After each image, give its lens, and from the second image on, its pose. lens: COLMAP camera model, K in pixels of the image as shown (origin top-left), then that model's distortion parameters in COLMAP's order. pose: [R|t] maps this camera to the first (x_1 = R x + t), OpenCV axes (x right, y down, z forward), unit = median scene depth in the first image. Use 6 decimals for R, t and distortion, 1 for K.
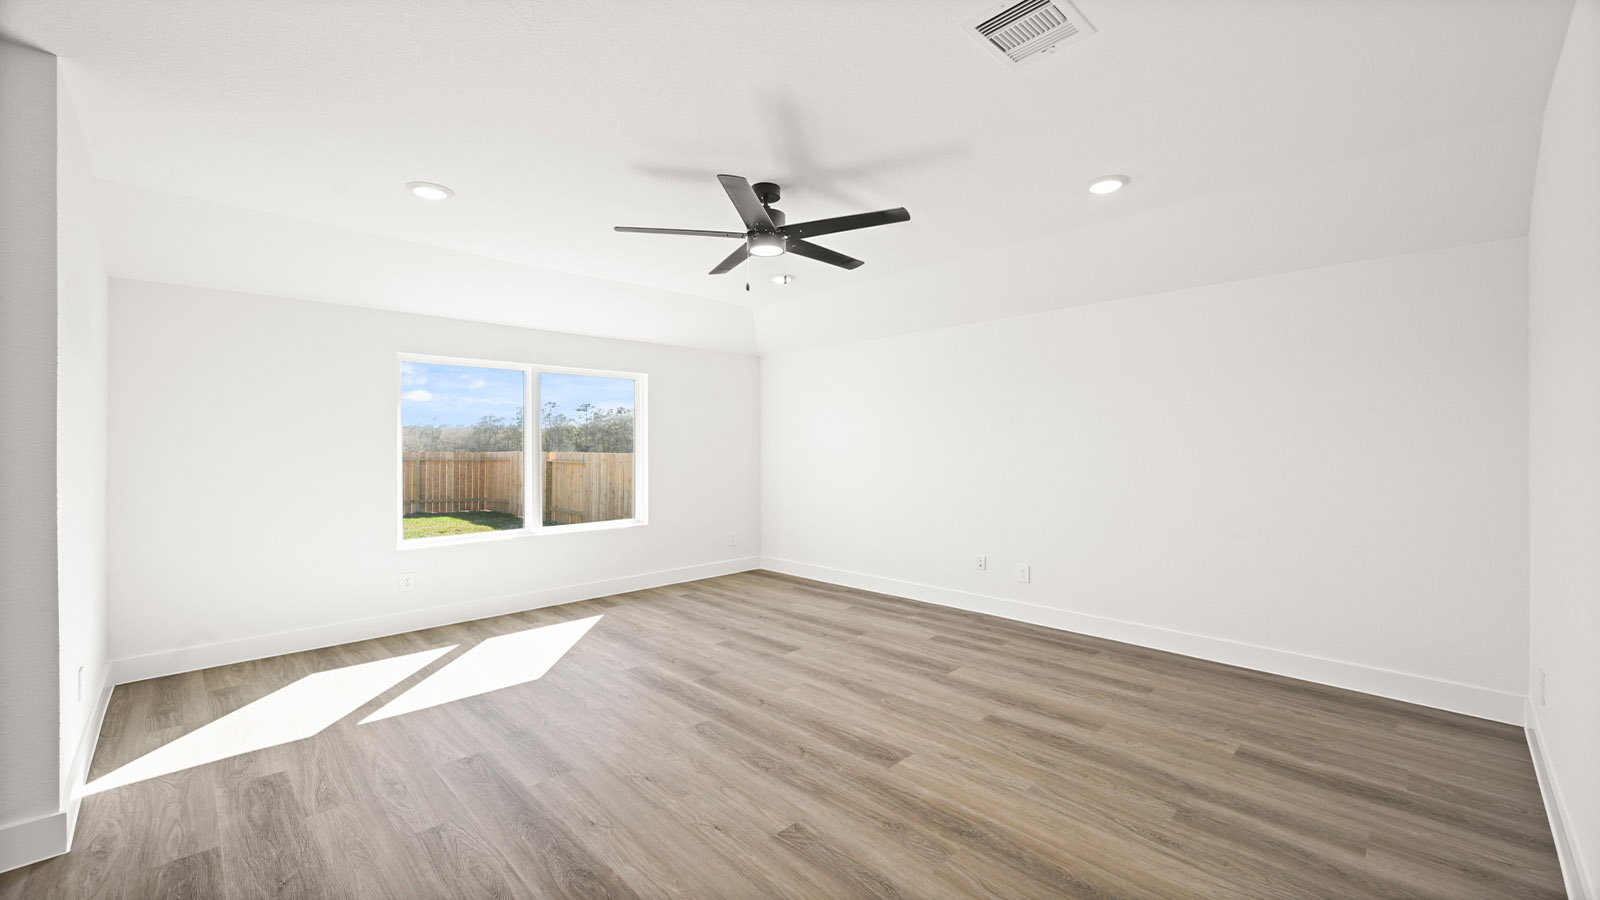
lens RADIAL K [[642.8, 0, 797.7], [0, 642.8, 443.8], [0, 0, 1]] dist [0.000330, 0.000003]
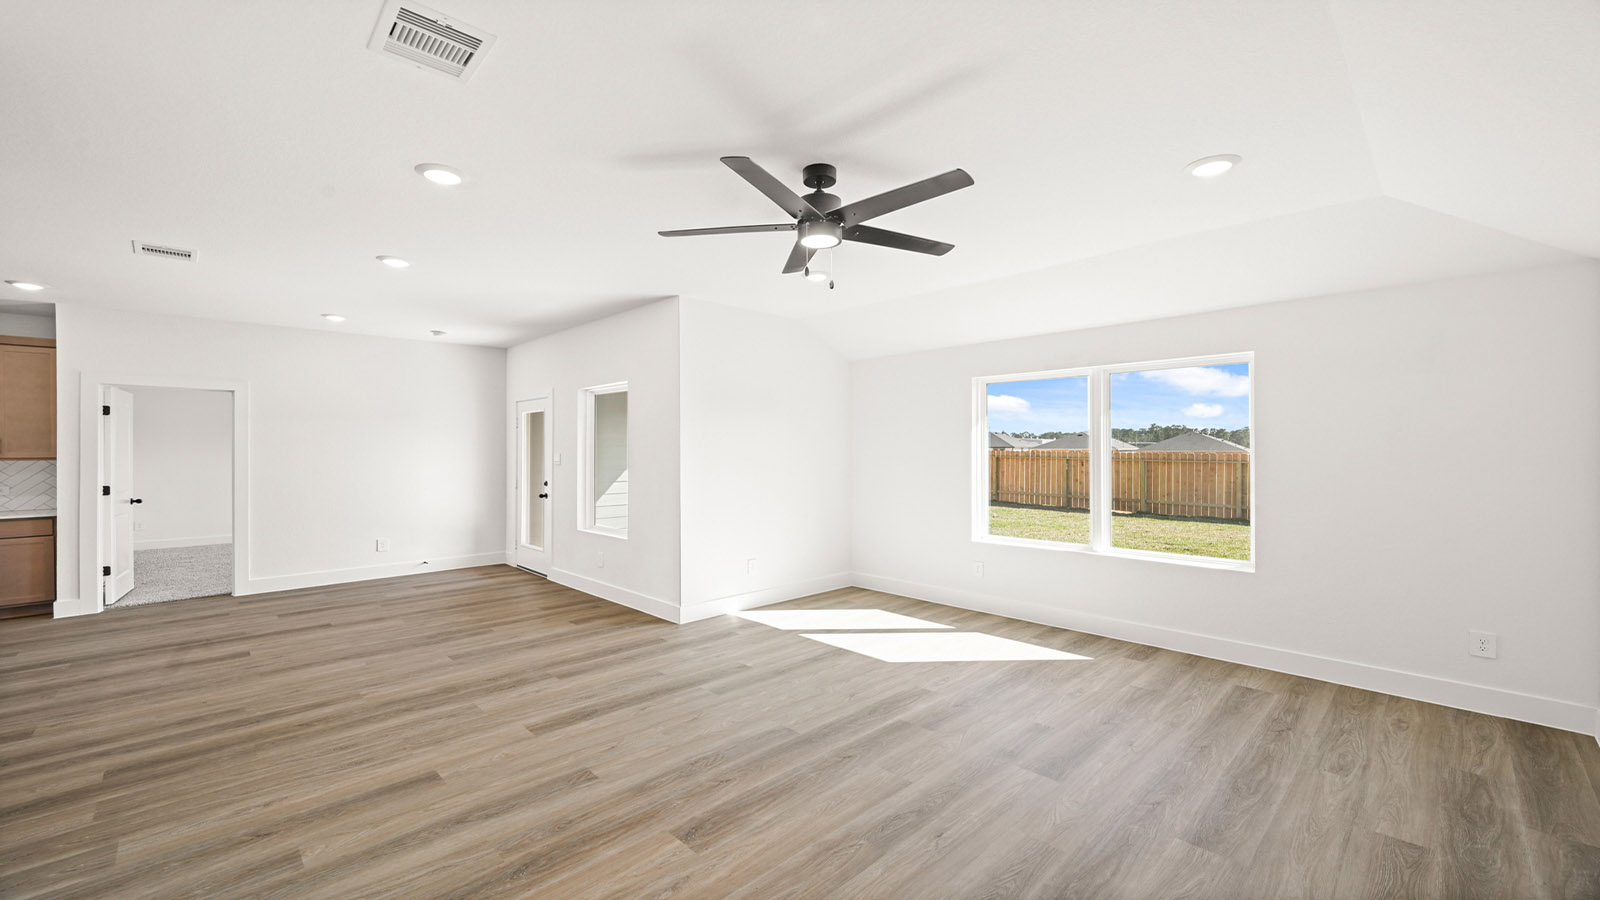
lens RADIAL K [[642.8, 0, 797.7], [0, 642.8, 443.8], [0, 0, 1]] dist [0.000330, 0.000003]
pose [[-0.016073, -0.006421, -0.999850, 0.819033], [0.005601, 0.999963, -0.006511, -0.014397], [0.999855, -0.005705, -0.016036, 0.958789]]
